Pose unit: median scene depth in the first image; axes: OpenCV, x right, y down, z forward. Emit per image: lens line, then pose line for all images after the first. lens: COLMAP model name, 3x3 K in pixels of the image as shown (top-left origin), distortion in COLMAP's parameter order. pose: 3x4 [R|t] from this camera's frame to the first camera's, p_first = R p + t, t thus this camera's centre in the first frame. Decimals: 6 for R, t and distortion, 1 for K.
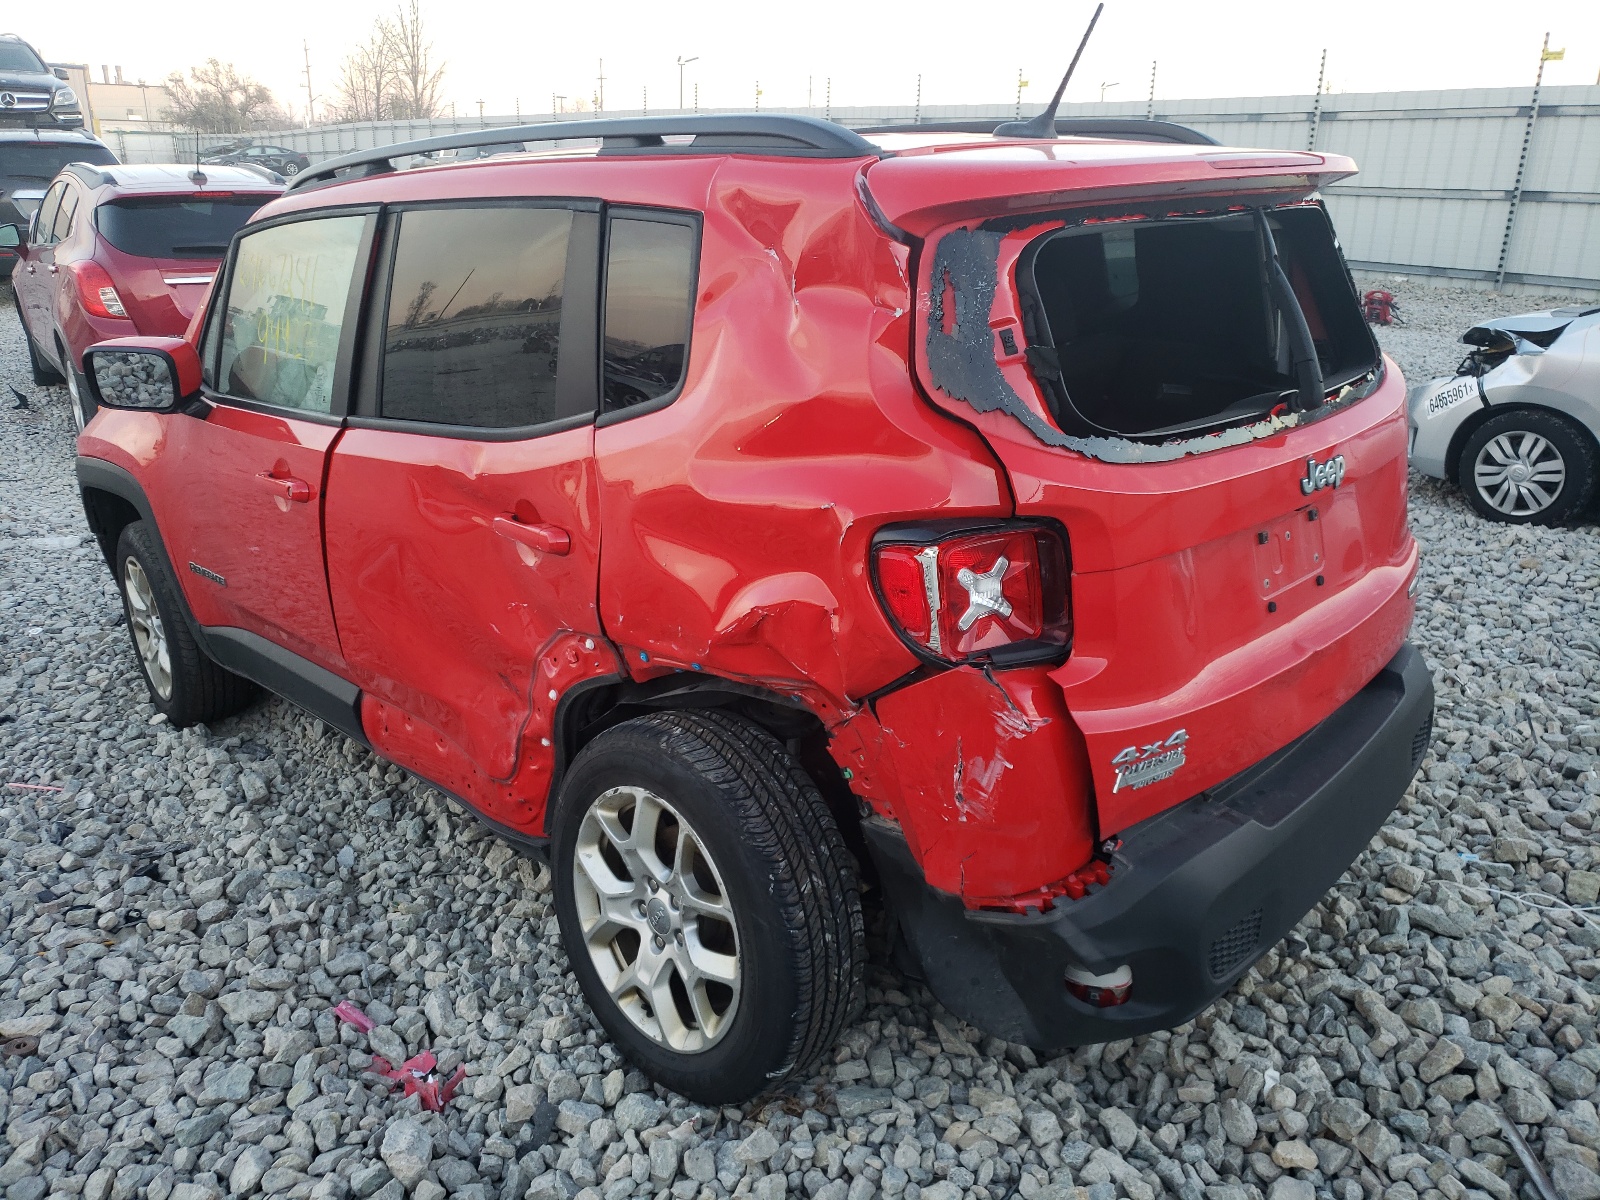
lens RADIAL K [[1231.1, 0, 802.0], [0, 1231.1, 594.5], [0, 0, 1]] dist [0.032864, -0.012881]
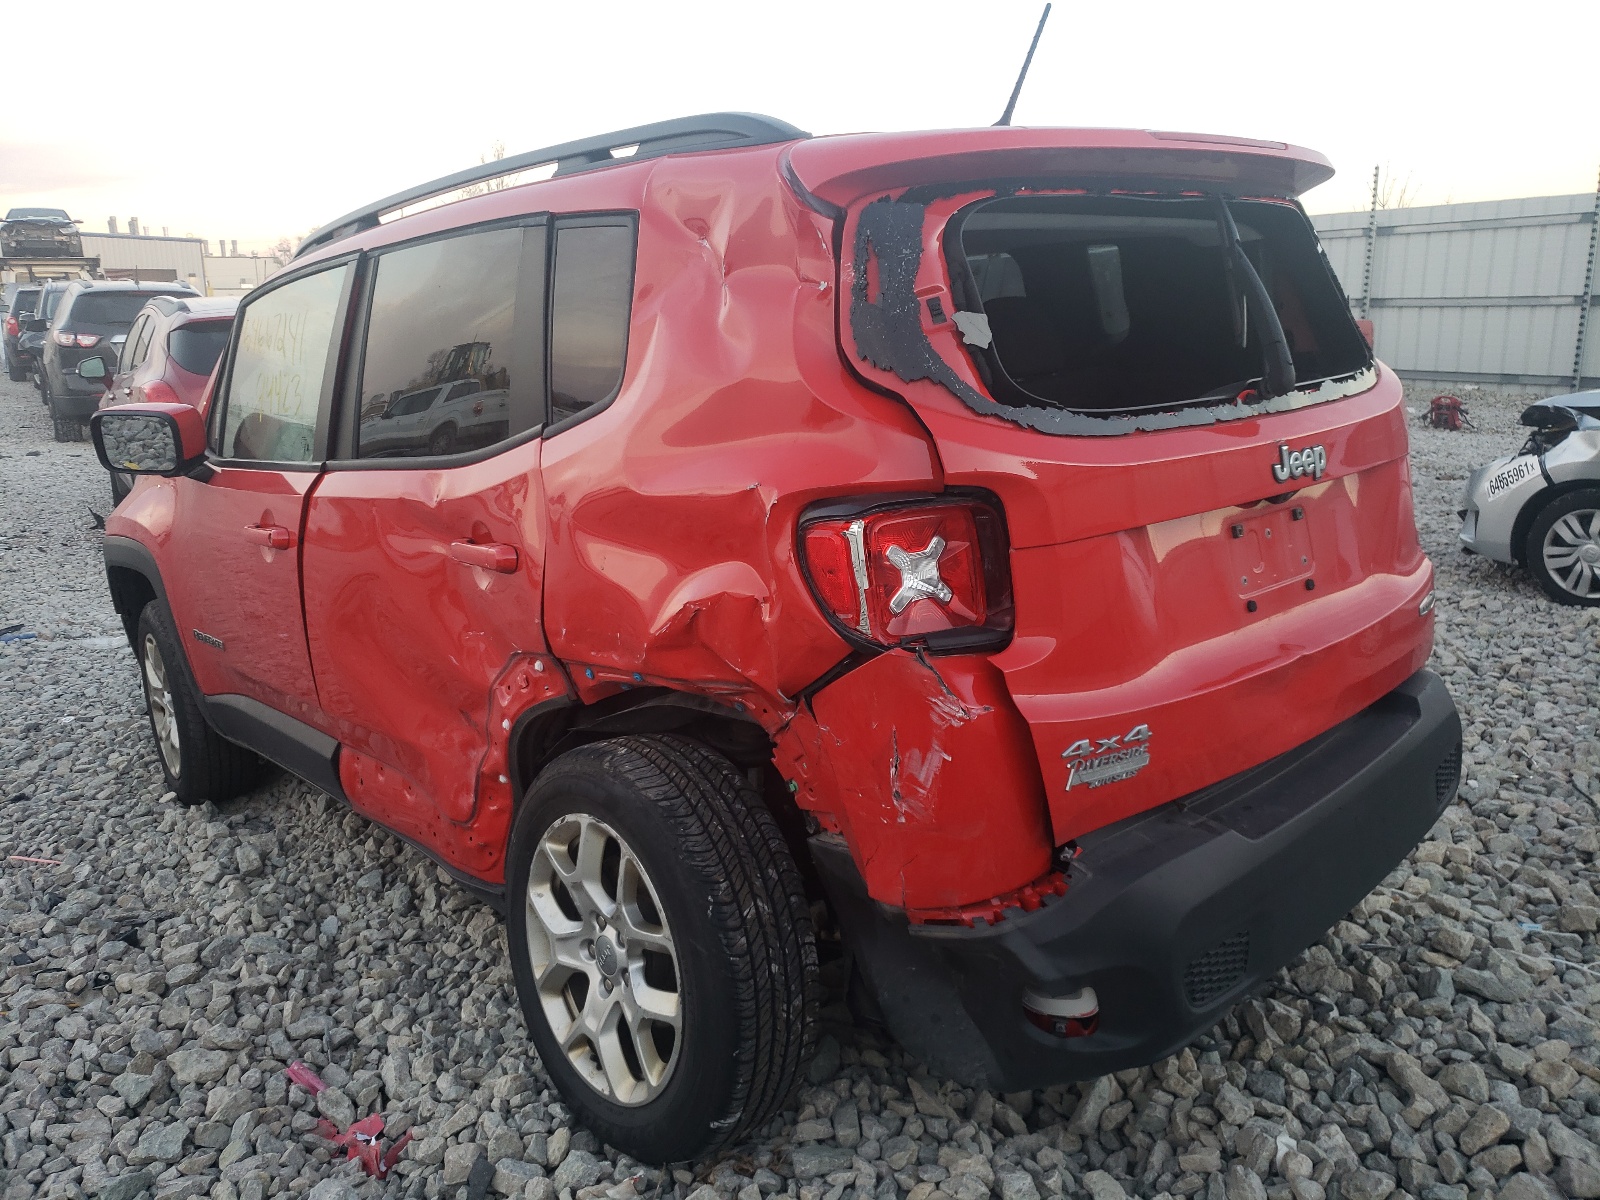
lens RADIAL K [[1231.1, 0, 797.9], [0, 1231.1, 600.6], [0, 0, 1]] dist [0.032864, -0.012881]
pose [[0.997643, -0.014563, -0.067059, 0.092177], [0.007262, 0.994140, -0.107854, 0.092534], [0.068237, 0.107113, 0.991902, 0.051484]]
